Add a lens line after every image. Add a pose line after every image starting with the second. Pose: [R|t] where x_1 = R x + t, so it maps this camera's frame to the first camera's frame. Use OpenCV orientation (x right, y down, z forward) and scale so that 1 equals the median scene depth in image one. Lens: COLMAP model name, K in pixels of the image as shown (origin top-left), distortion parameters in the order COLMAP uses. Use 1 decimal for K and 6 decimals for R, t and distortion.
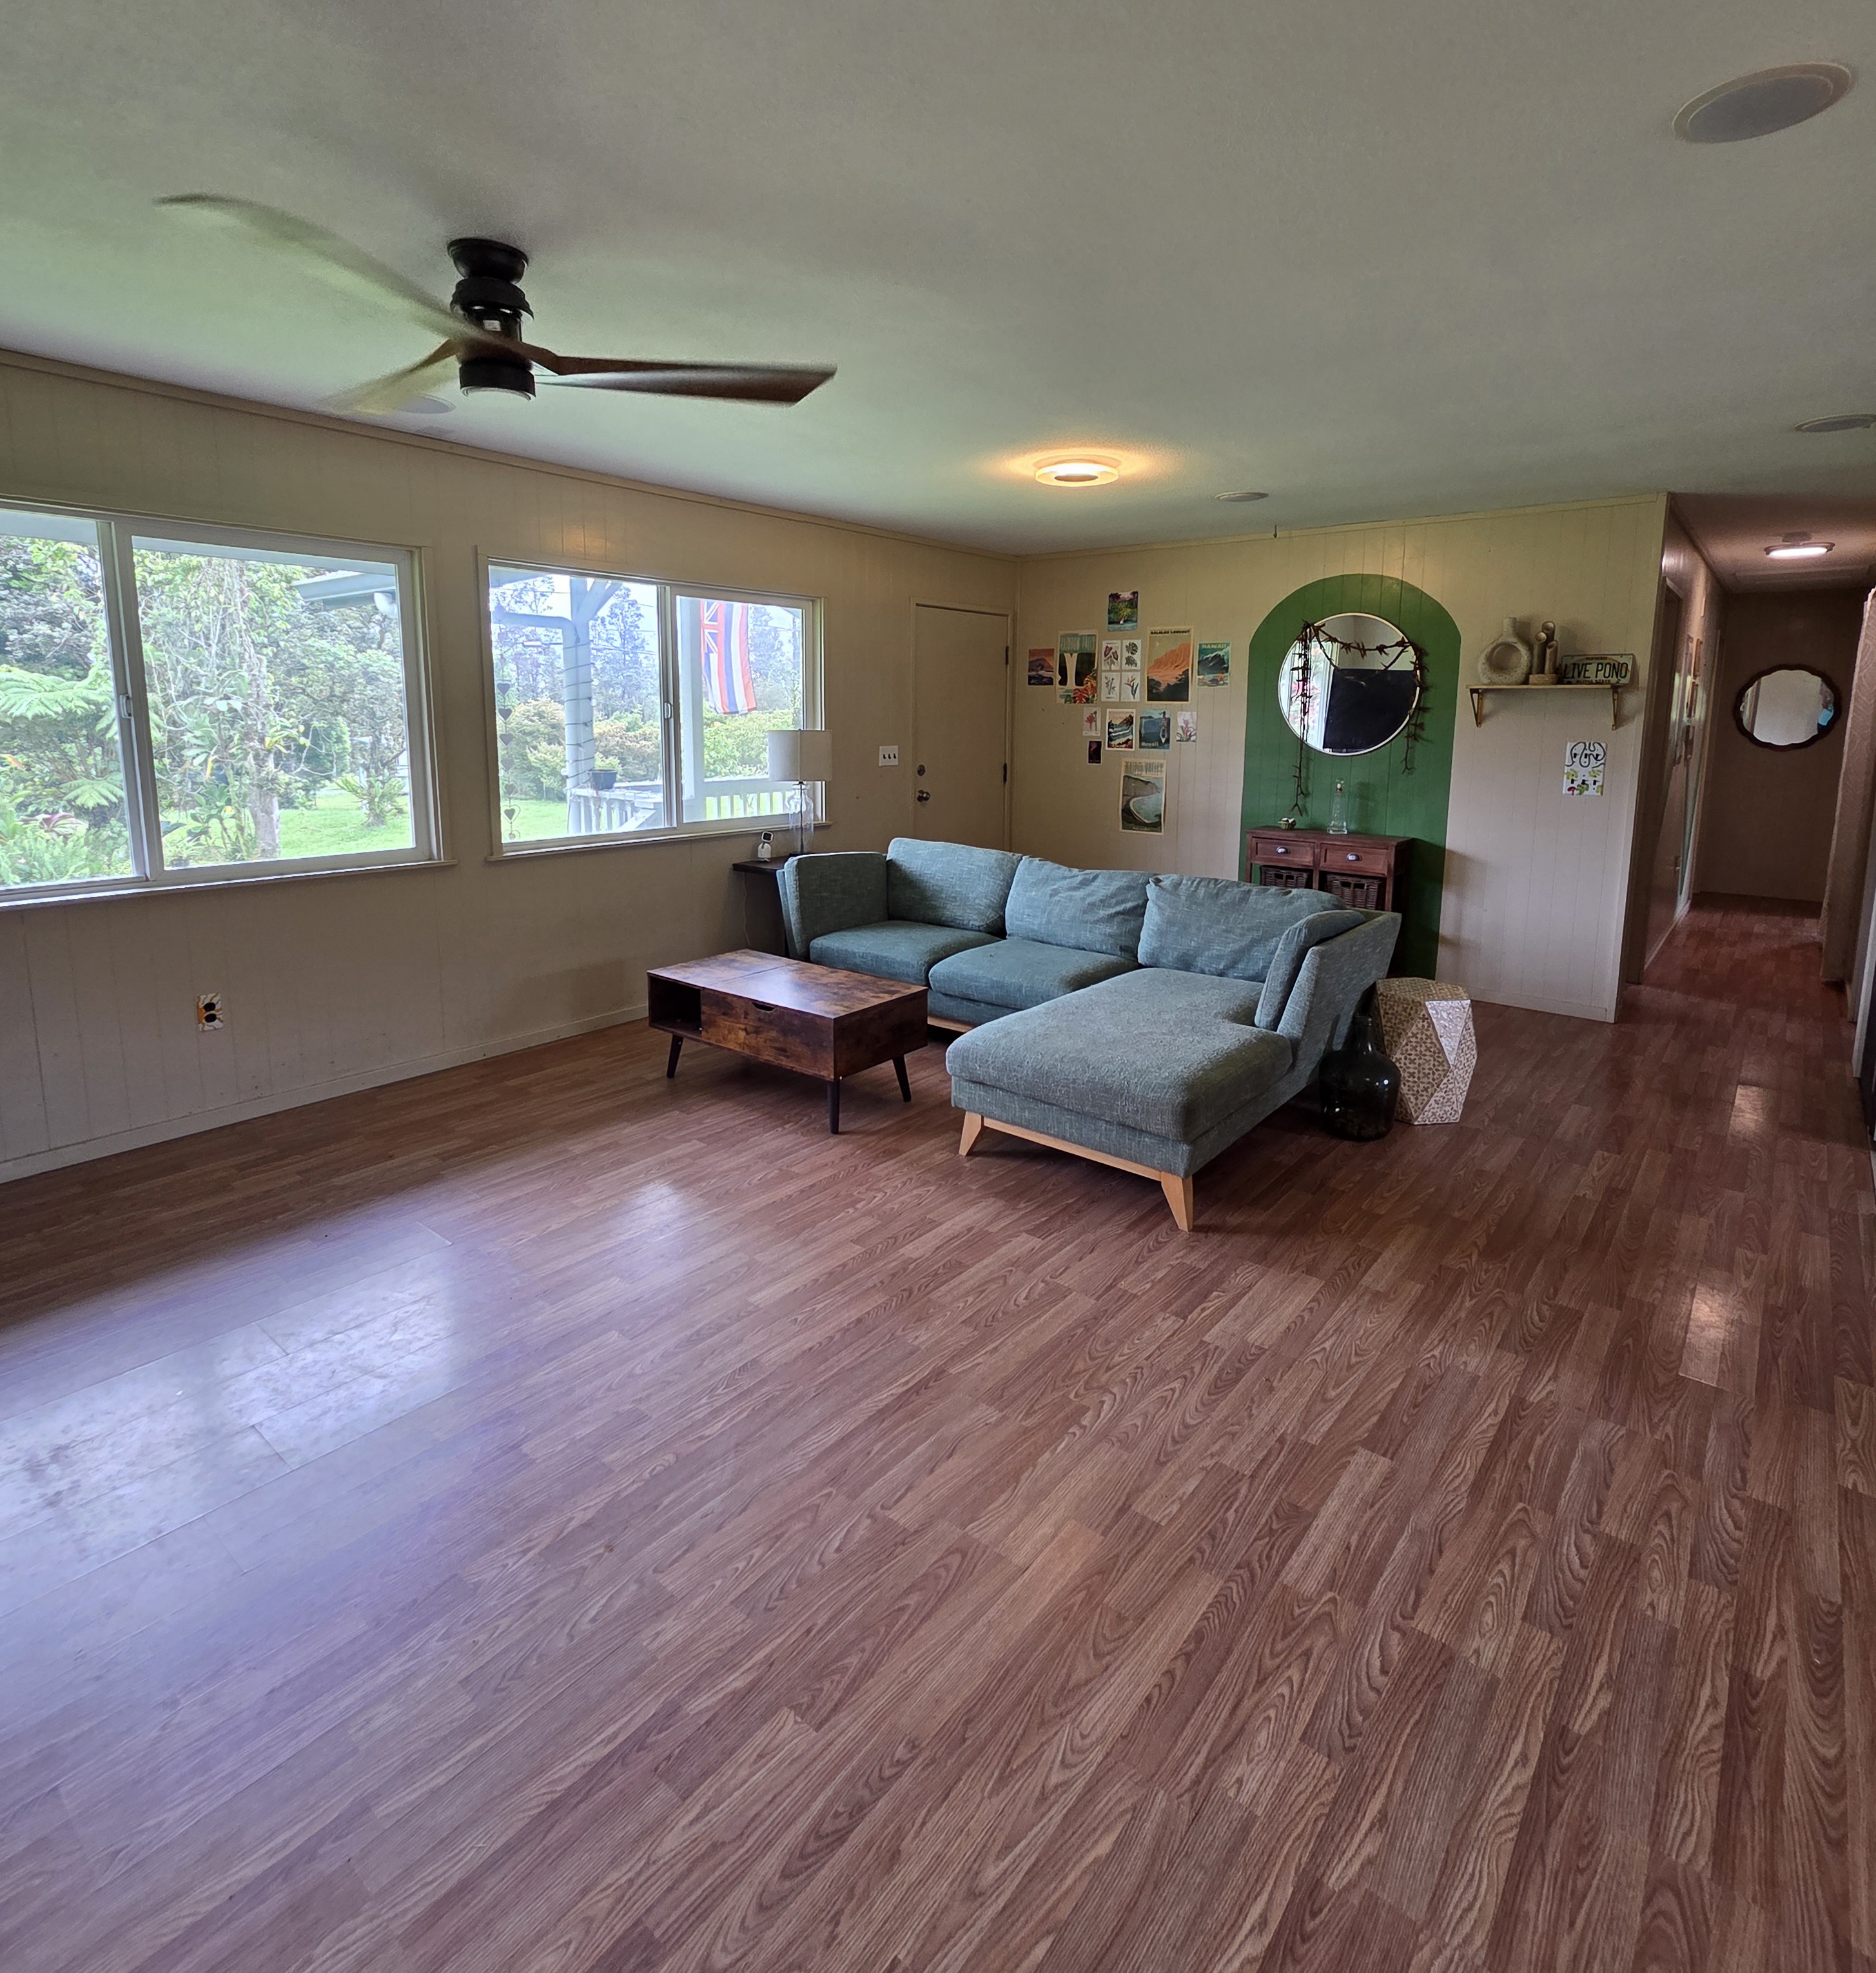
lens RADIAL K [[1050.2, 0, 975.1], [0, 1050.2, 866.4], [0, 0, 1]] dist [-0.003117, -0.001392]
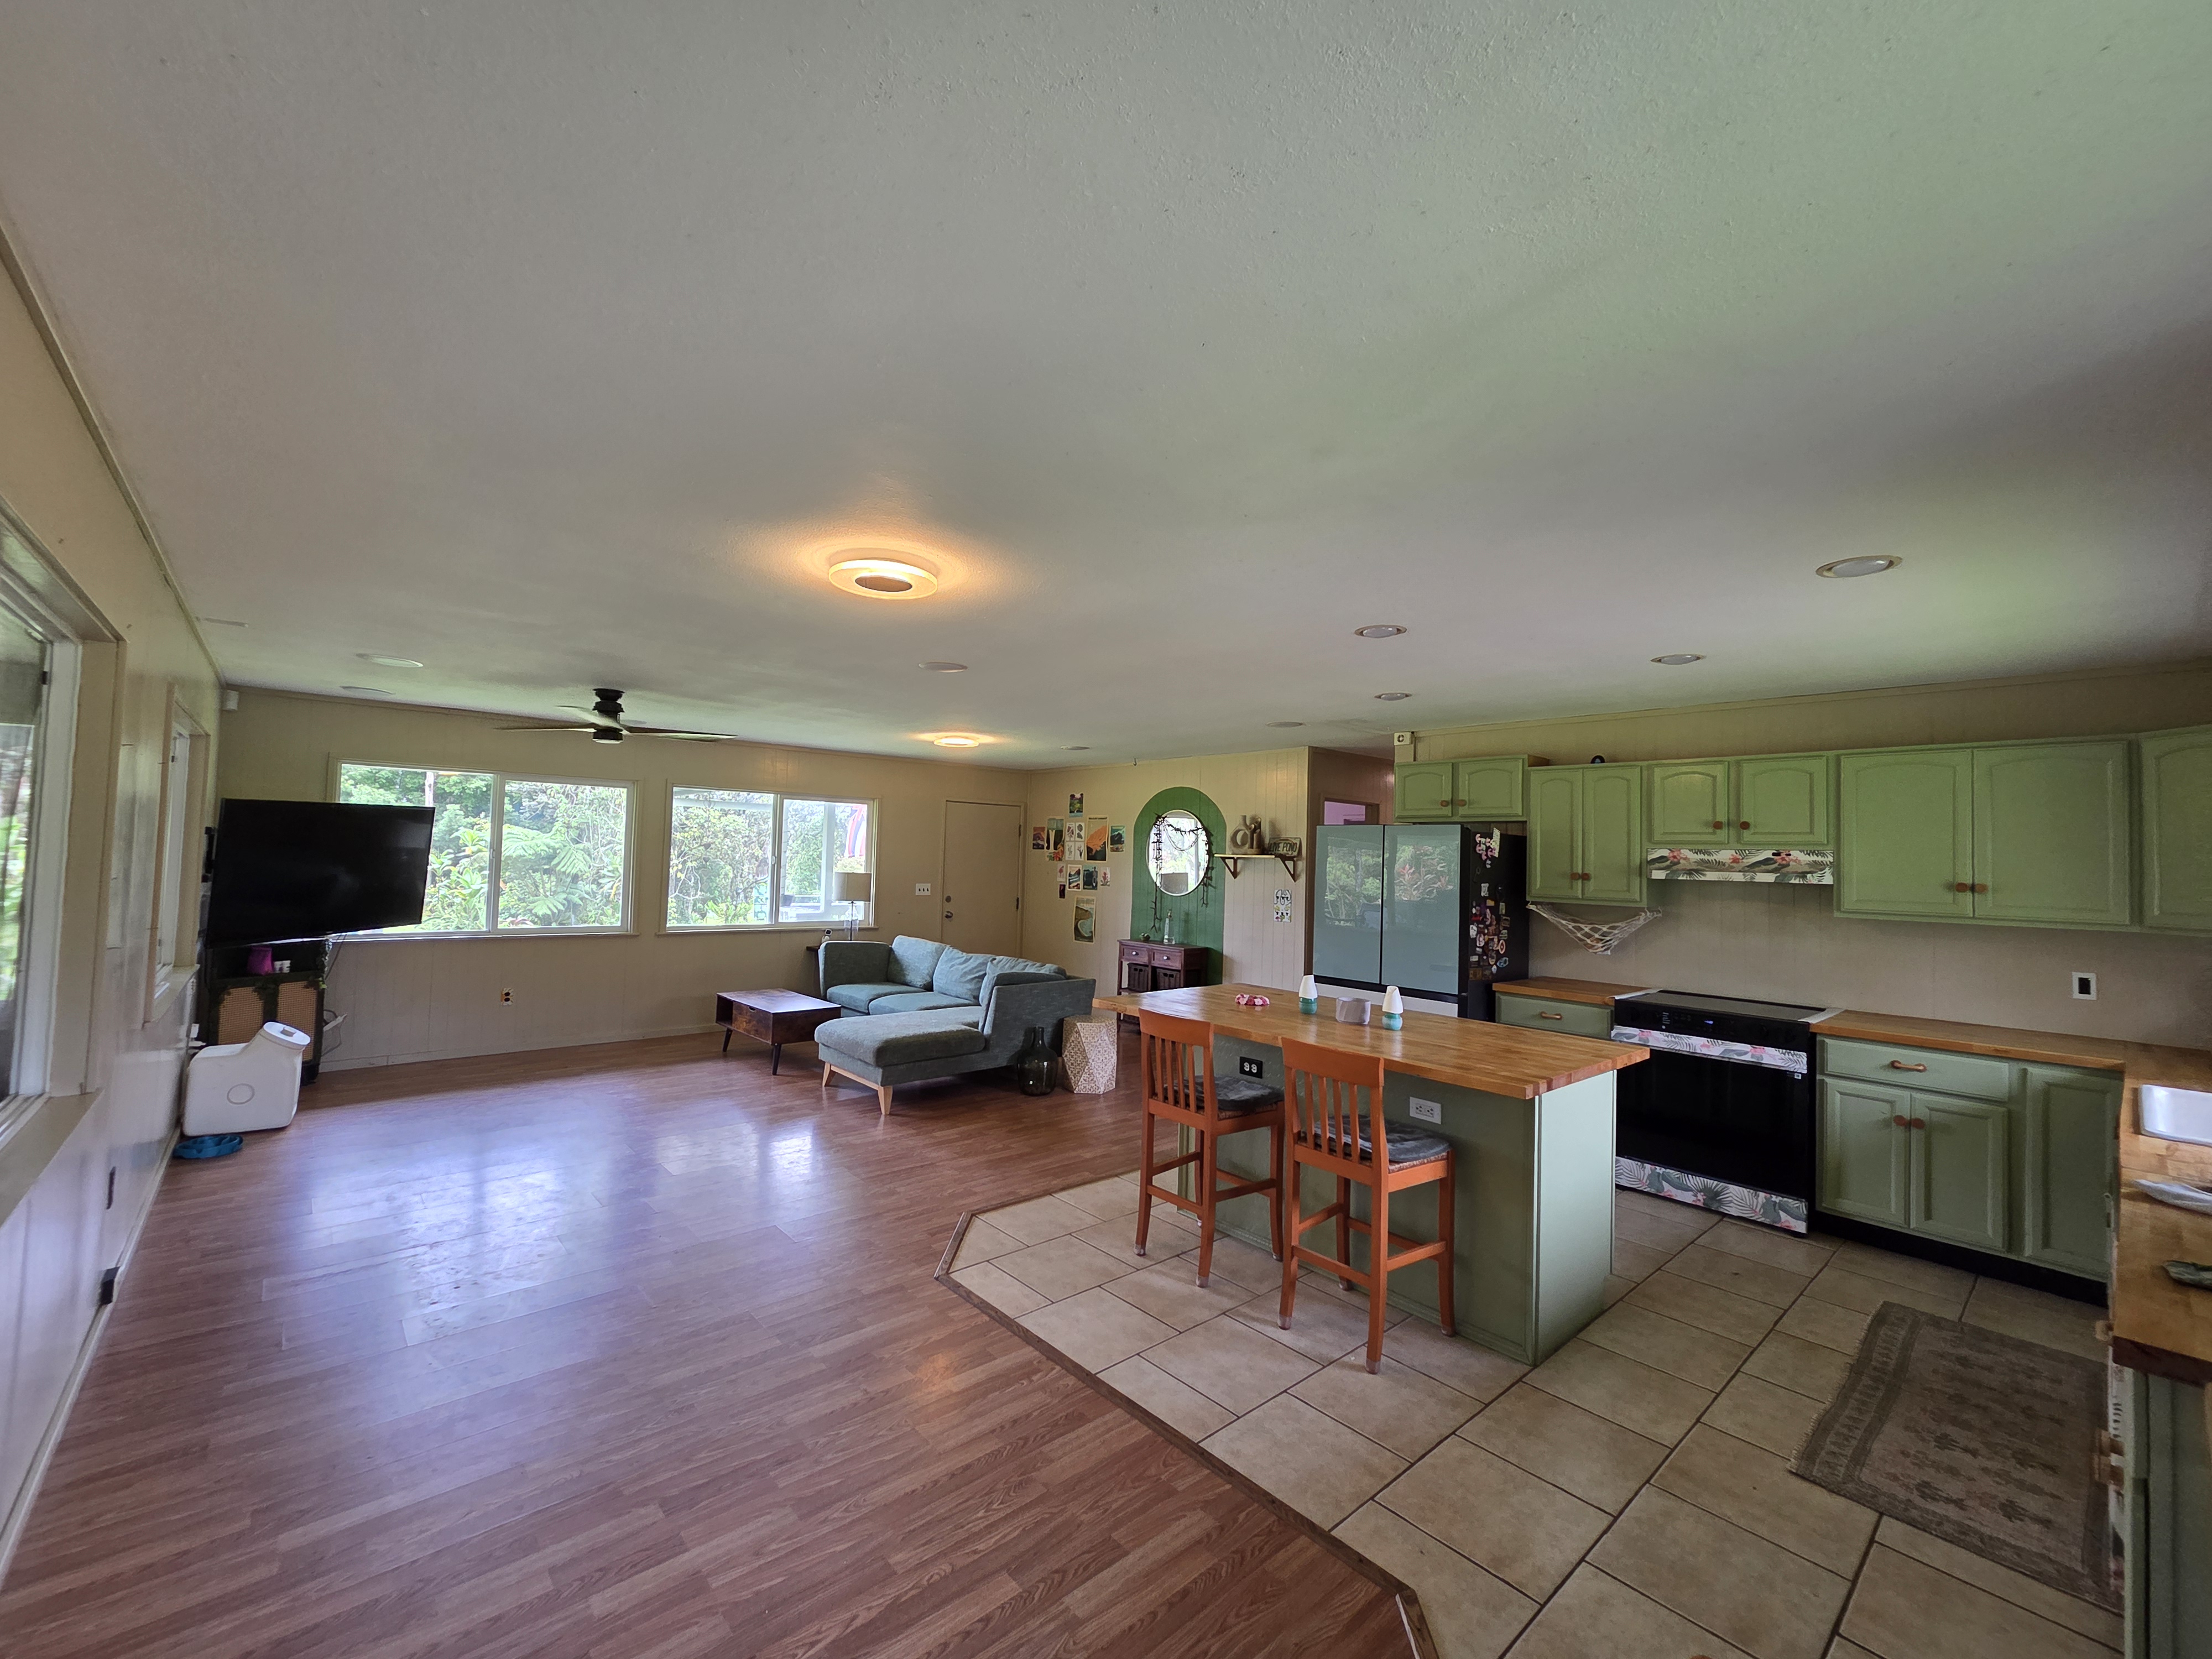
lens RADIAL K [[903.2, 0, 1102.1], [0, 903.2, 829.4], [0, 0, 1]] dist [-0.002012, 0.000001]
pose [[0.984131, 0.012400, -0.177011, 0.453290], [-0.044707, 0.982703, -0.179714, 0.046604], [0.171720, 0.184775, 0.967662, -0.364788]]
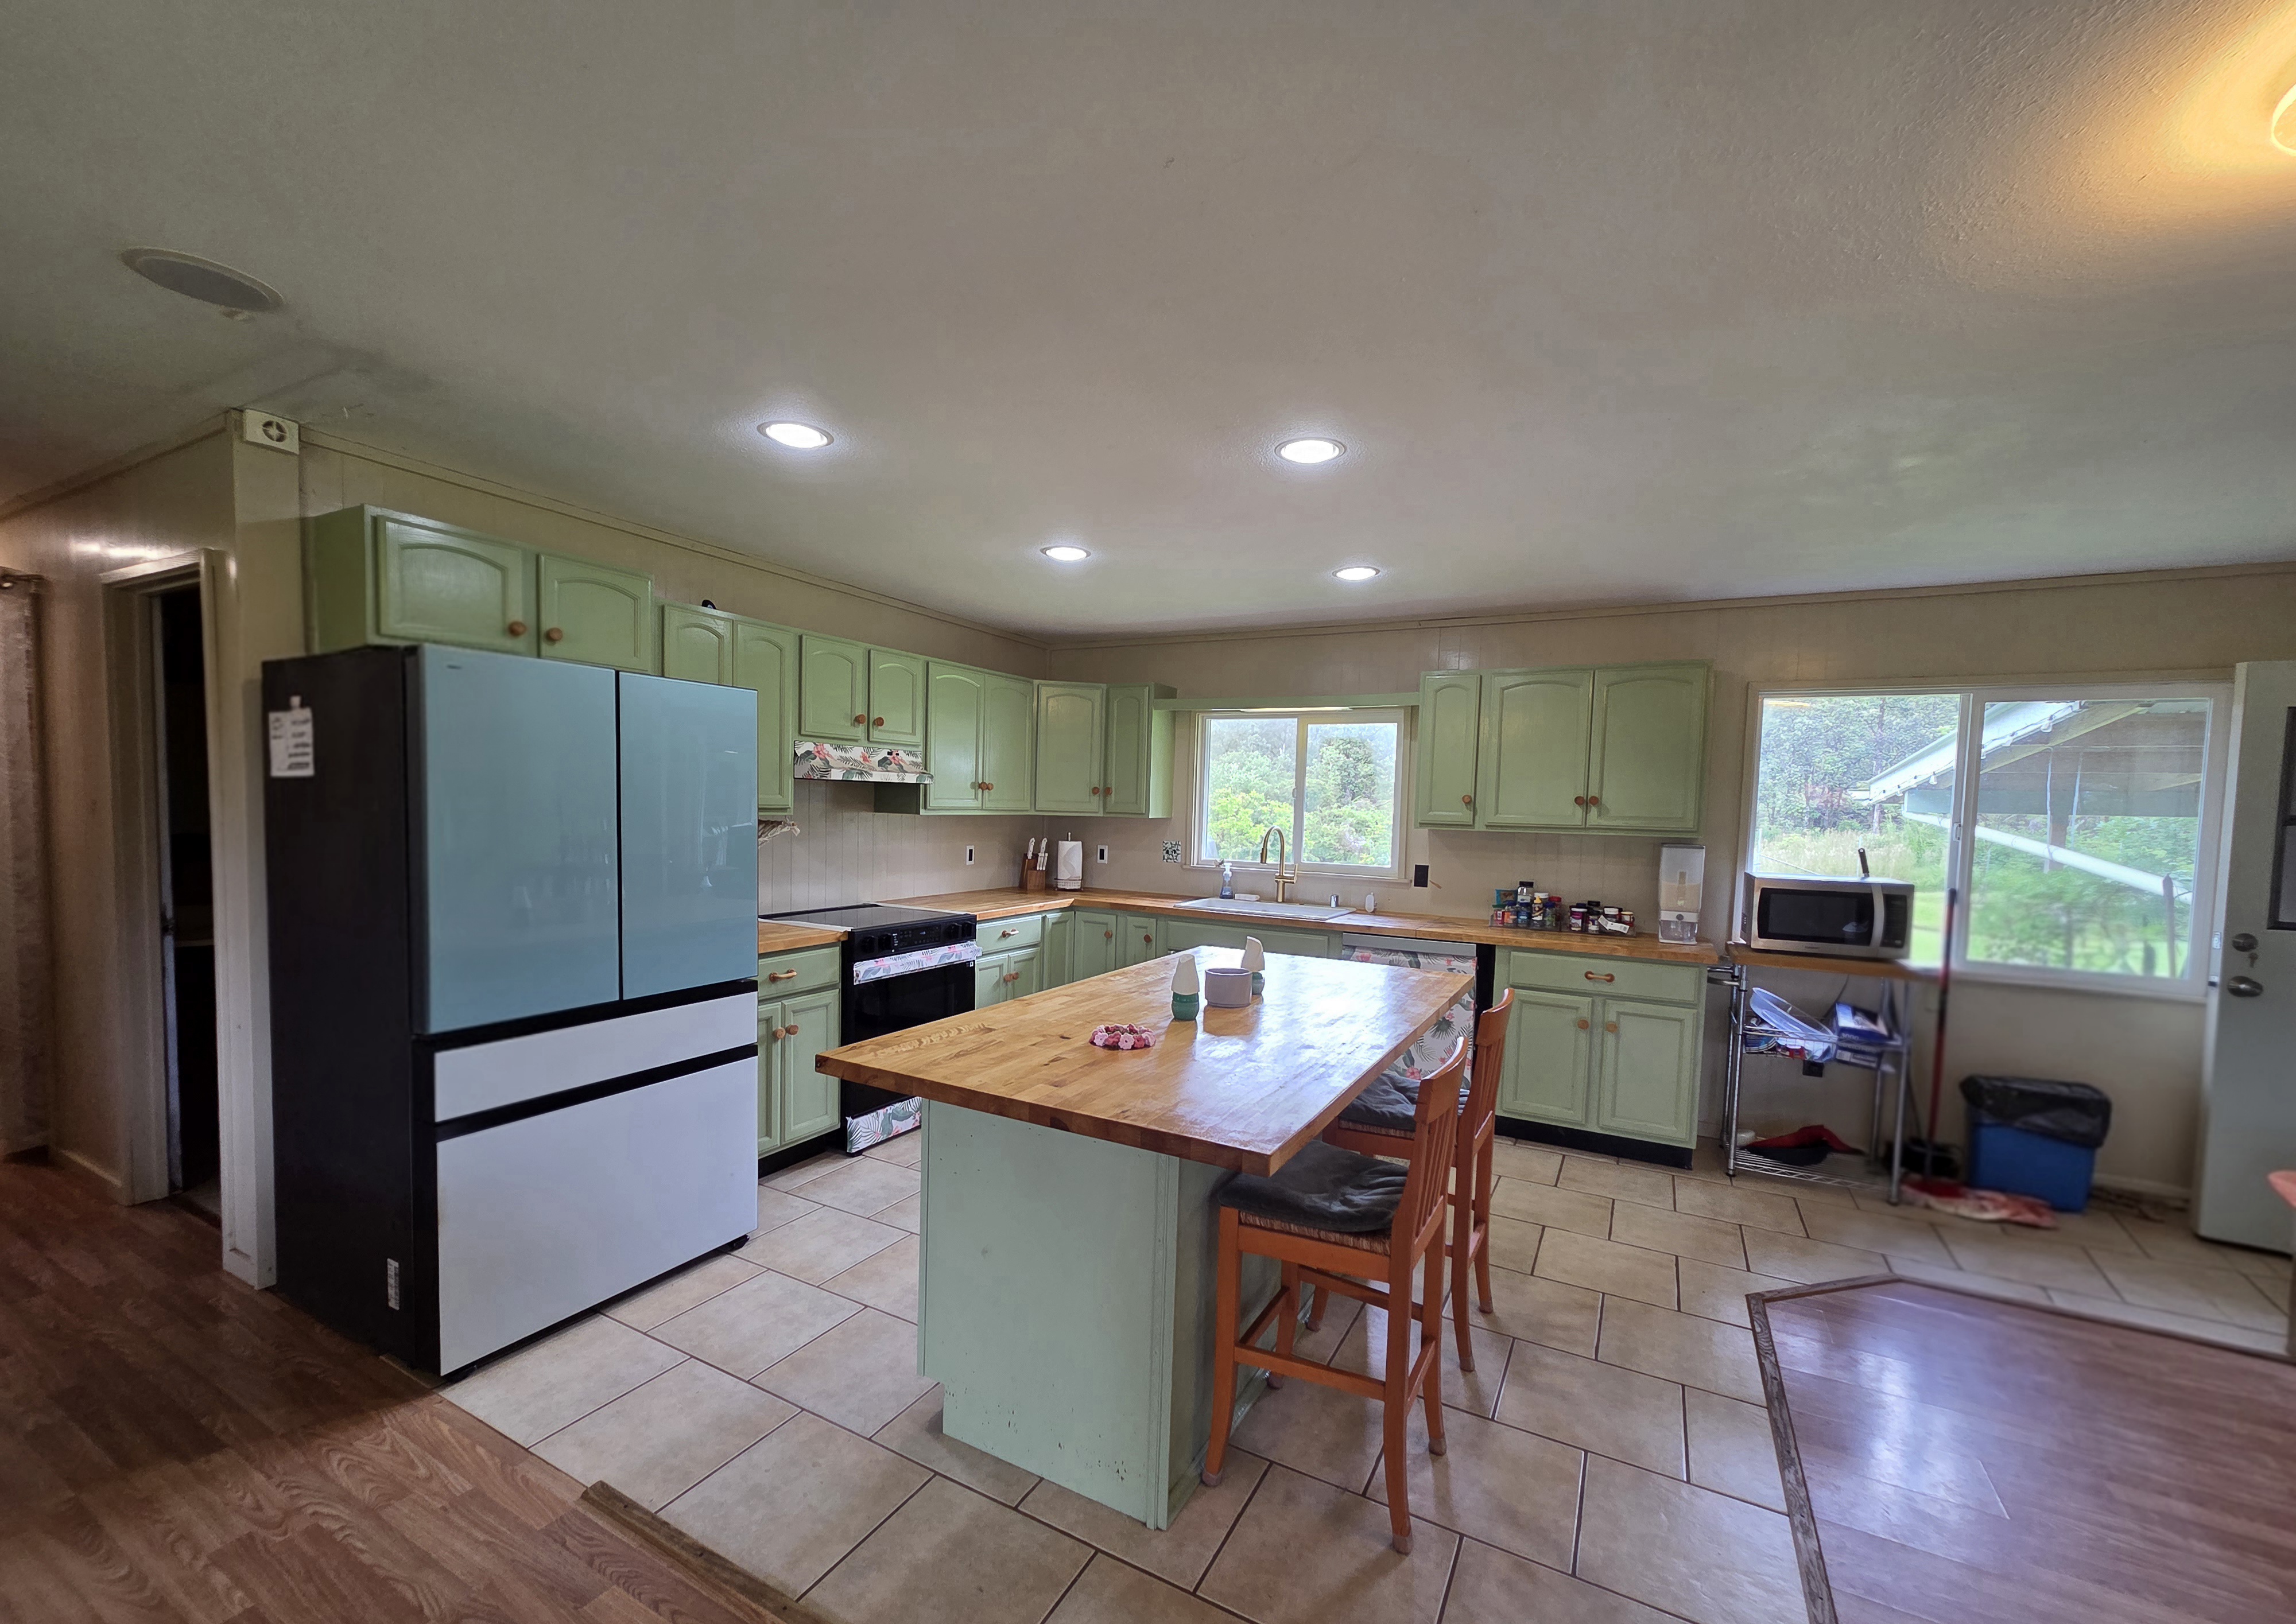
lens RADIAL K [[938.2, 0, 1137.6], [0, 938.2, 854.3], [0, 0, 1]] dist [0.002735, -0.000017]
pose [[-0.163641, -0.070057, 0.984029, 0.108163], [0.116087, 0.989178, 0.089729, -0.051155], [-0.979666, 0.128916, -0.153737, 0.347851]]
